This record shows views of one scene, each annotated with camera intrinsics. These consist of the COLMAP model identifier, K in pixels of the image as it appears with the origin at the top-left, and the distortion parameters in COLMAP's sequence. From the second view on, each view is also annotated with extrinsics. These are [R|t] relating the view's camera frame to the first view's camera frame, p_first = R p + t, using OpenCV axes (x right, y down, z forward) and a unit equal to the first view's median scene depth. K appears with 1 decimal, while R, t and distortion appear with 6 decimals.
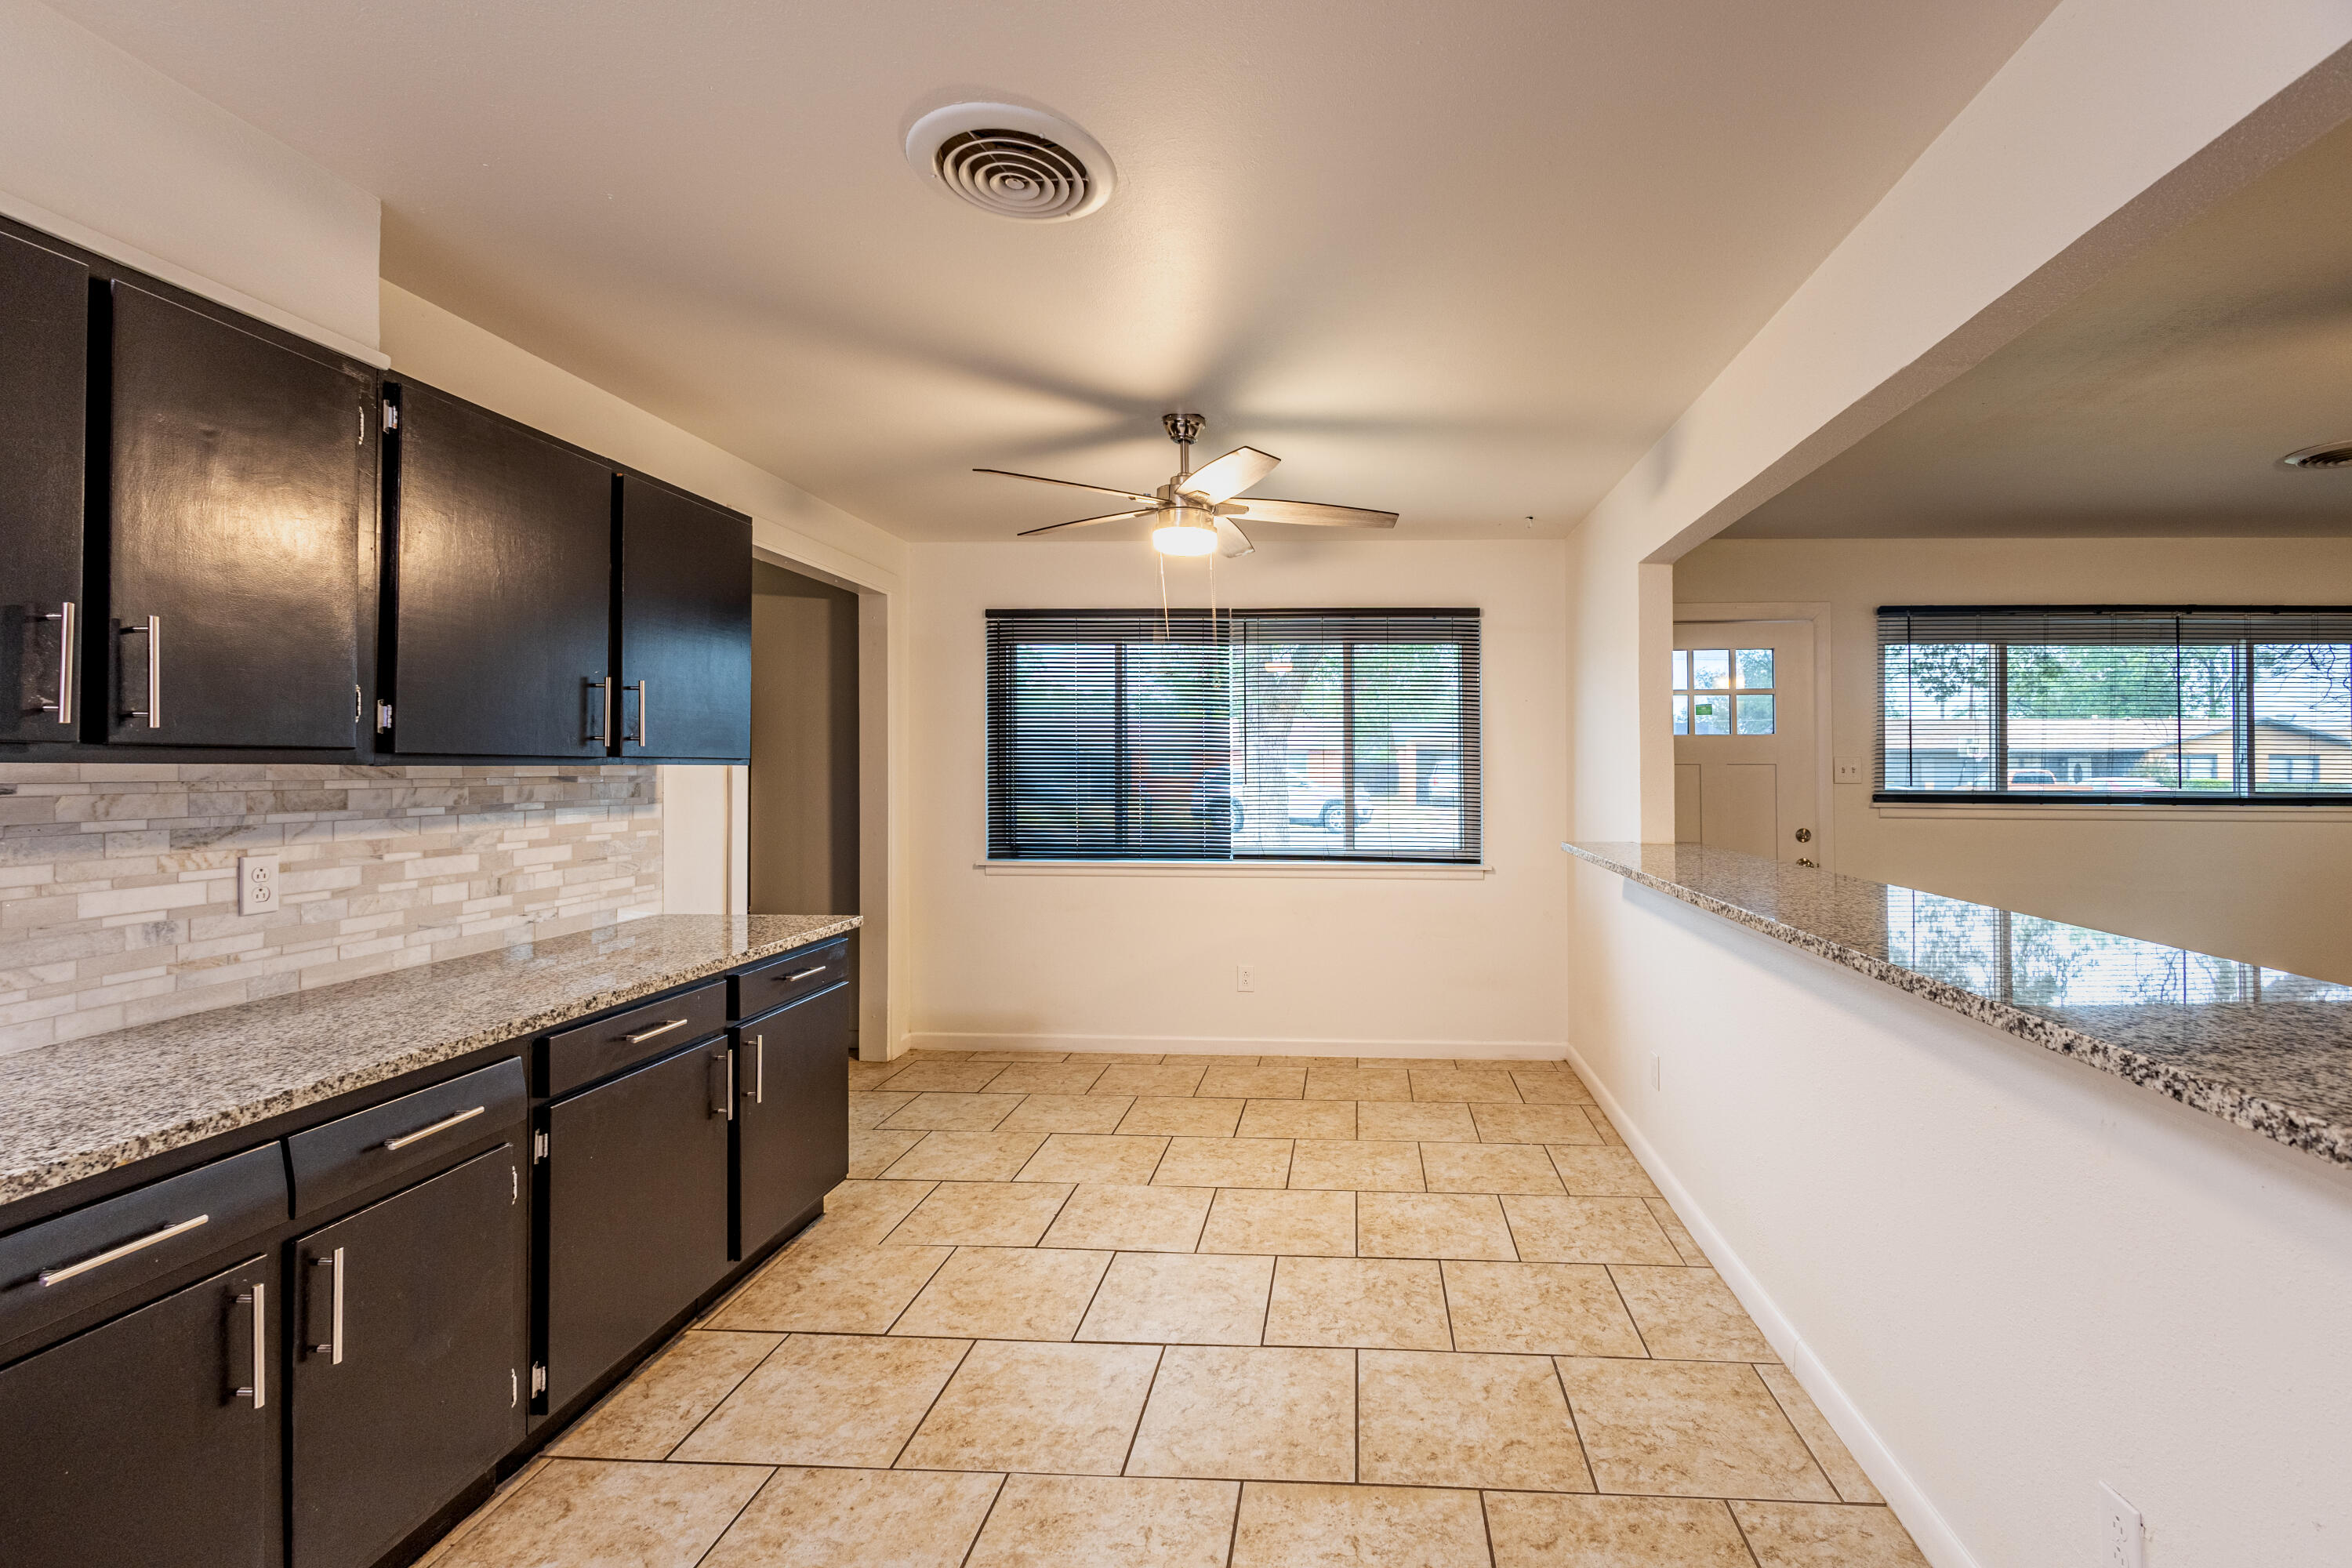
lens RADIAL K [[1078.8, 0, 1265.8], [0, 1078.8, 755.8], [0, 0, 1]] dist [0.014464, -0.000693]
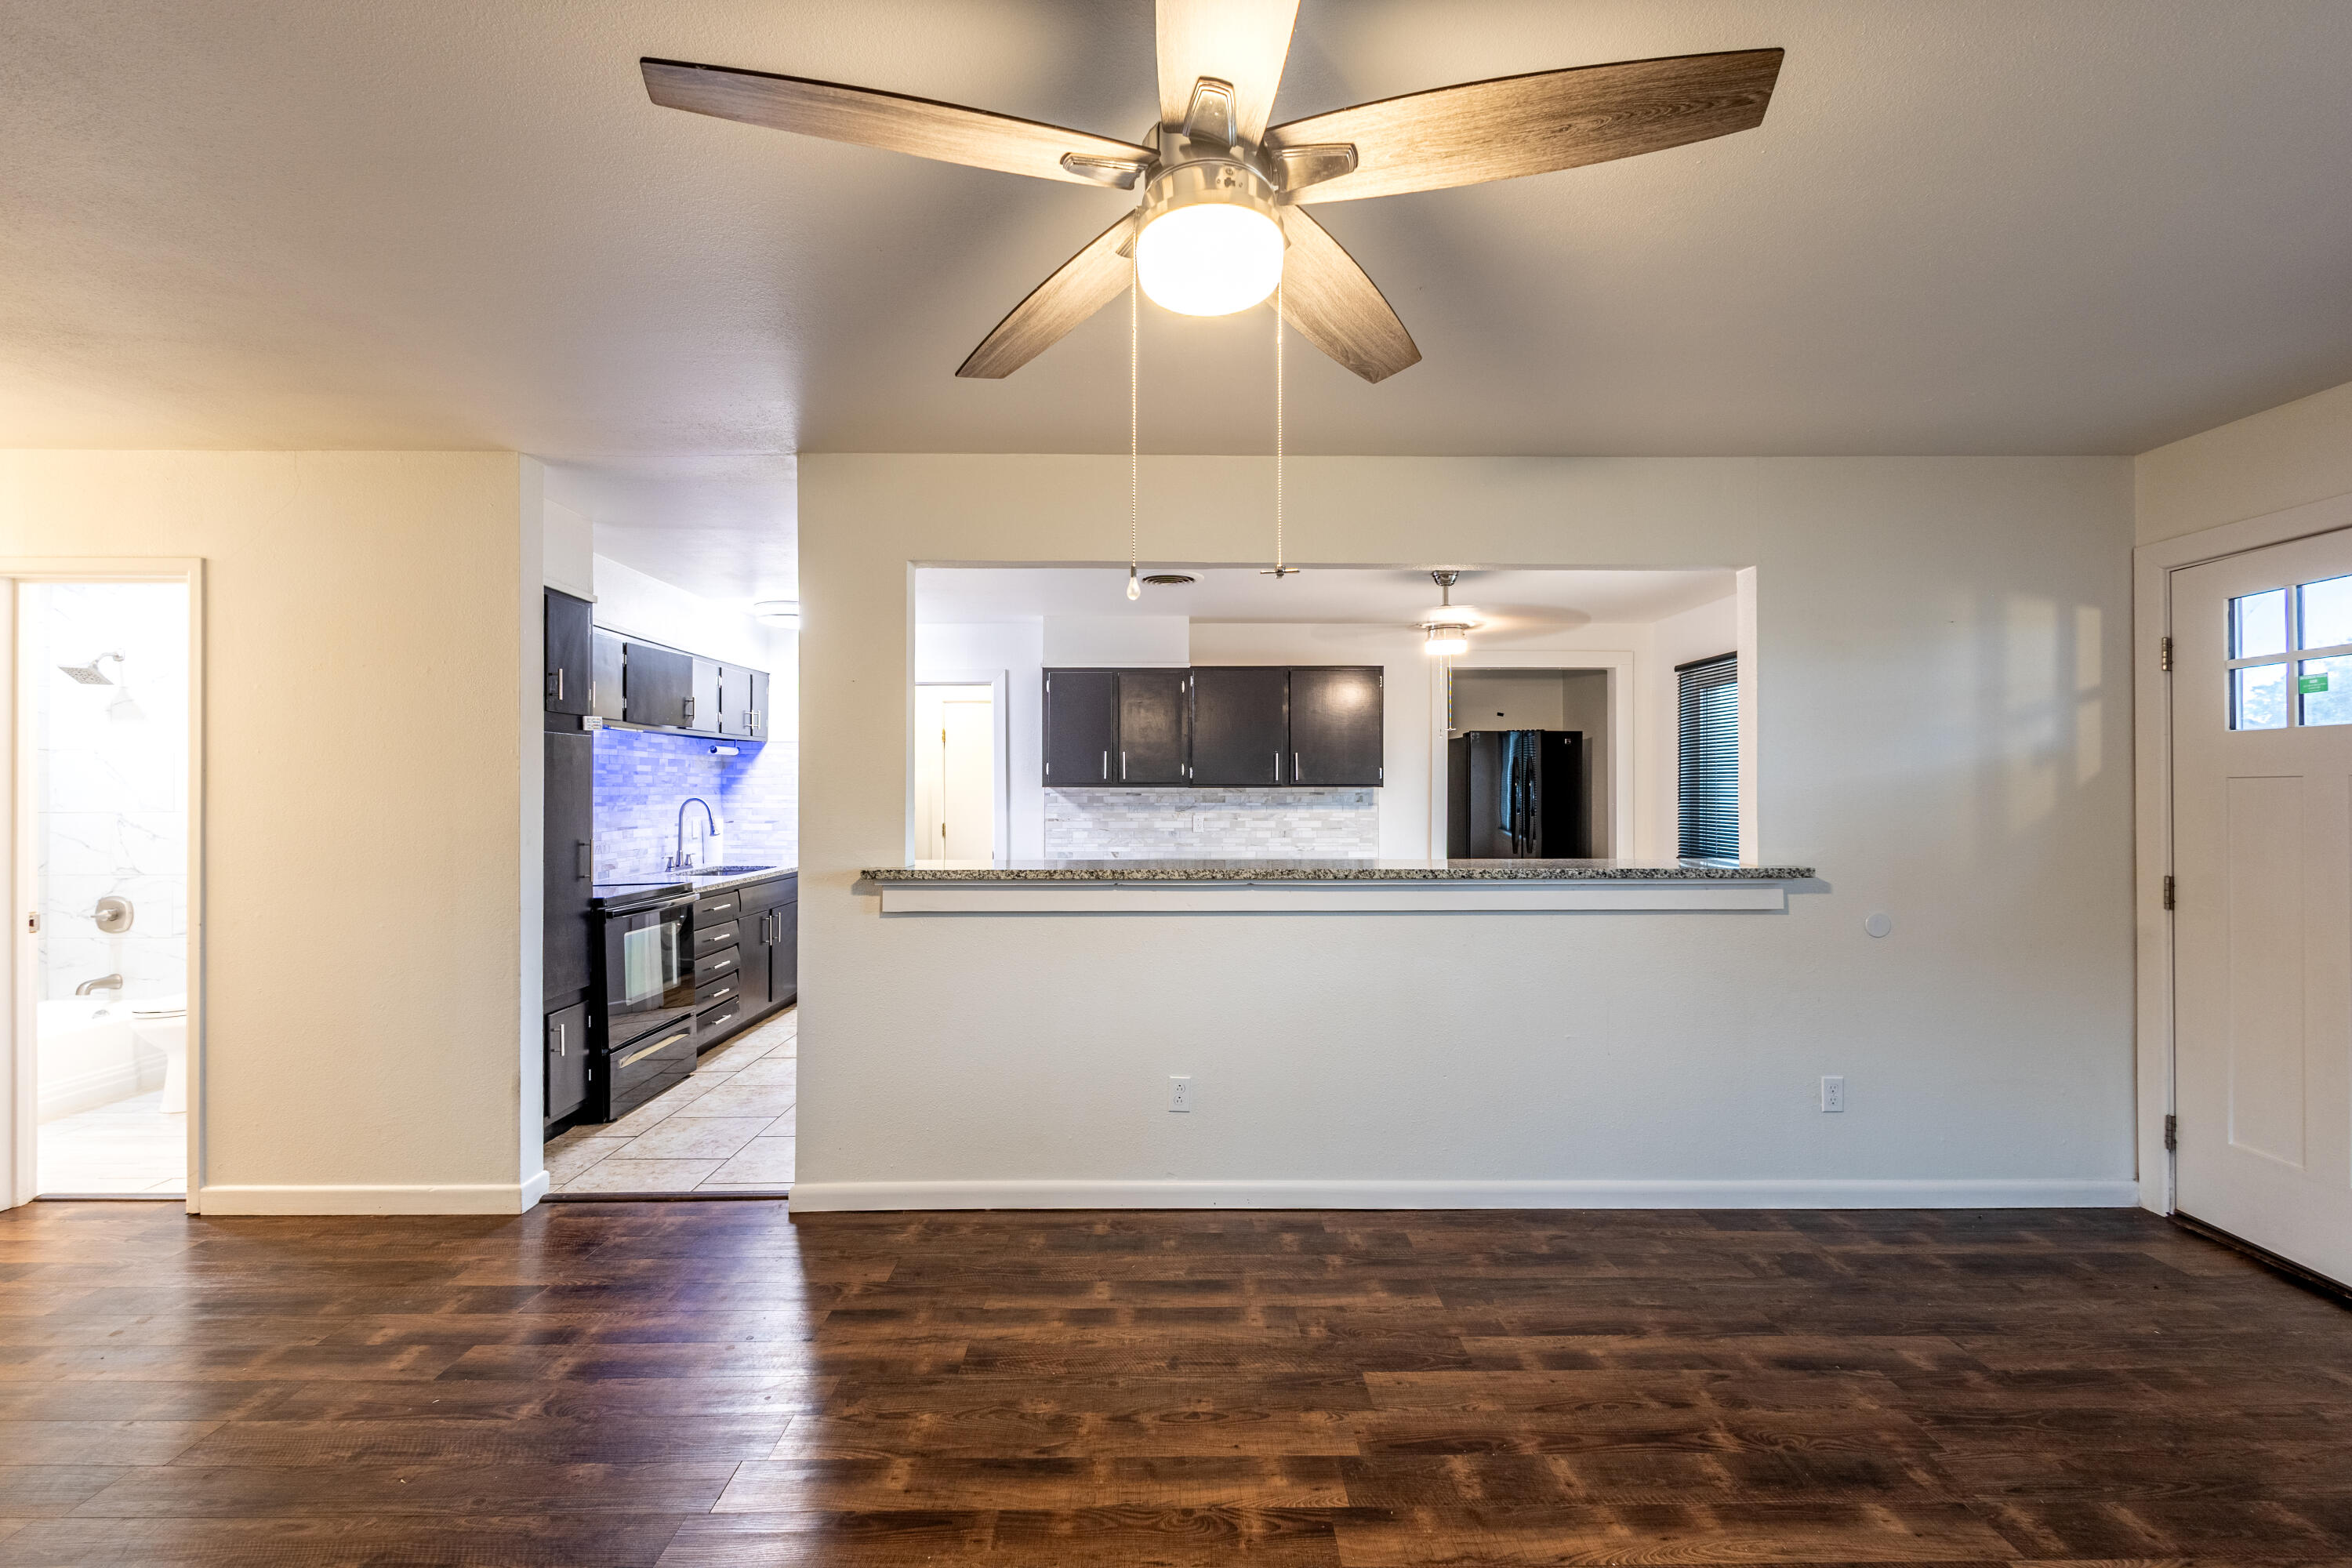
lens RADIAL K [[995.2, 0, 1172.4], [0, 995.2, 780.5], [0, 0, 1]] dist [0.007650, -0.002640]
pose [[0.045166, -0.014340, -0.998877, 1.900563], [0.011389, 0.999839, -0.013839, 0.023722], [0.998915, -0.010751, 0.045322, 0.699846]]
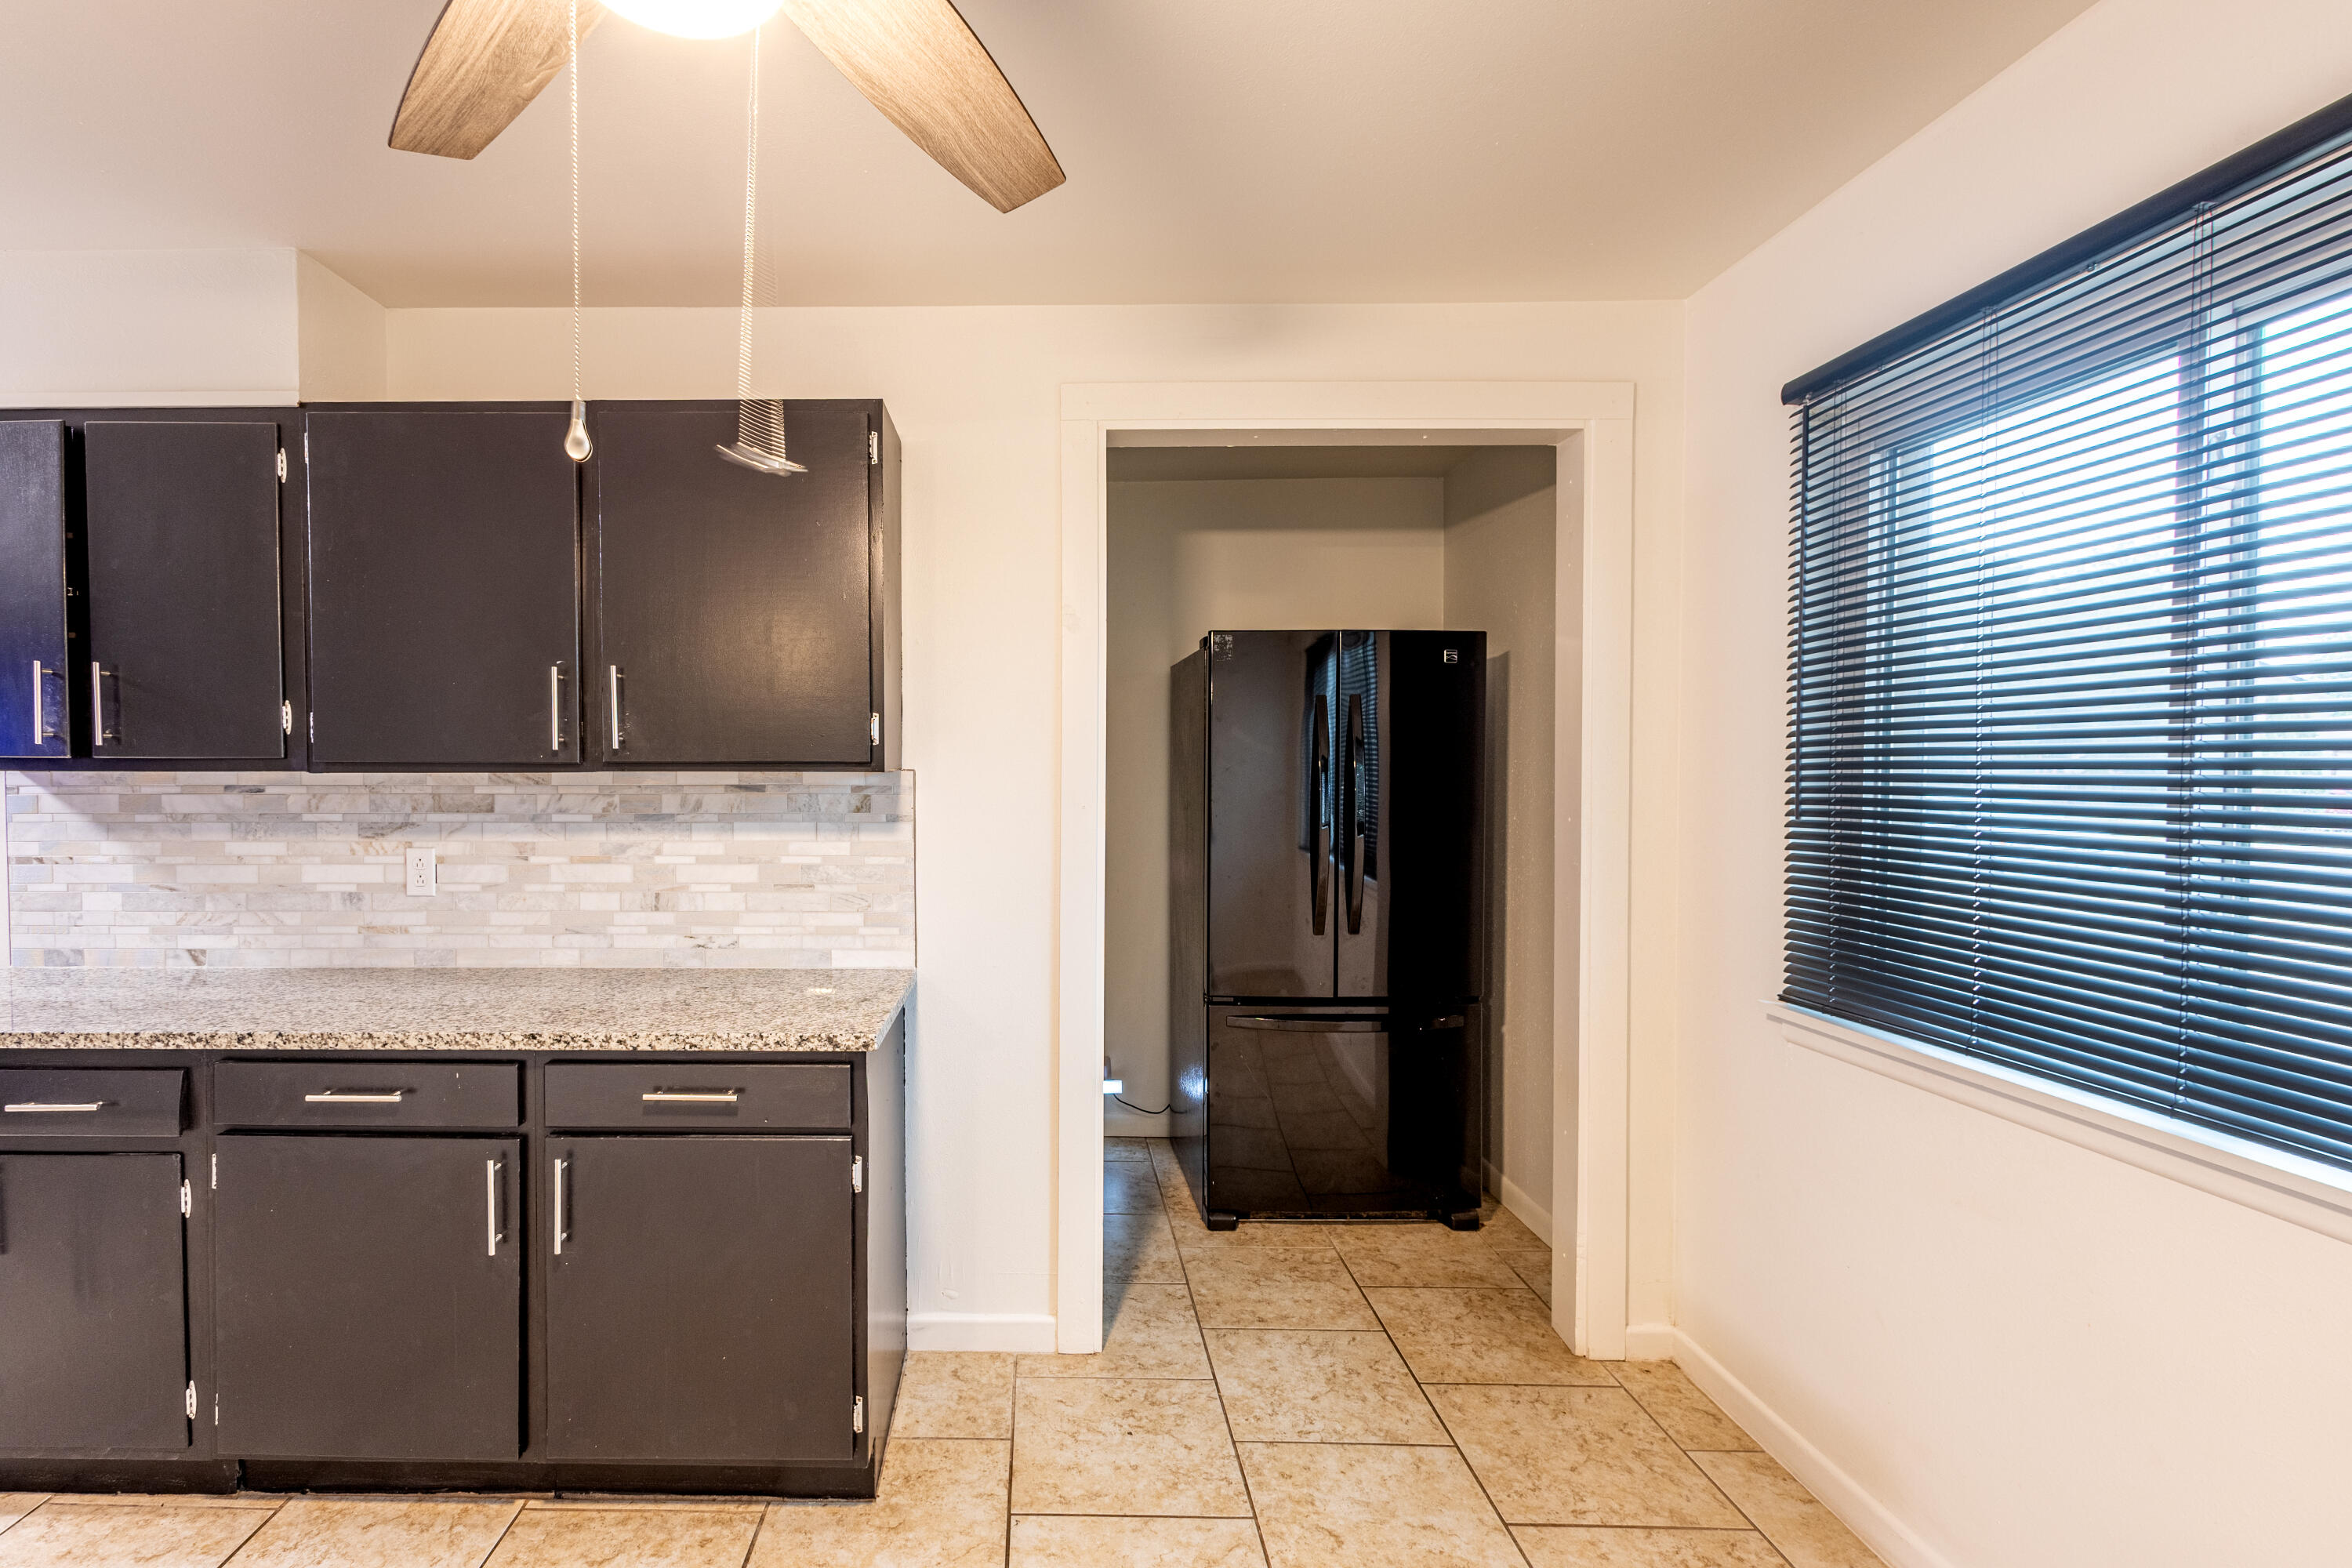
lens RADIAL K [[995.2, 0, 1098.0], [0, 995.2, 787.1], [0, 0, 1]] dist [0.007650, -0.002640]
pose [[0.061613, 0.015557, -0.997979, 0.195690], [0.010494, 0.999813, 0.016233, 0.012946], [0.998045, -0.011473, 0.061439, 1.496658]]
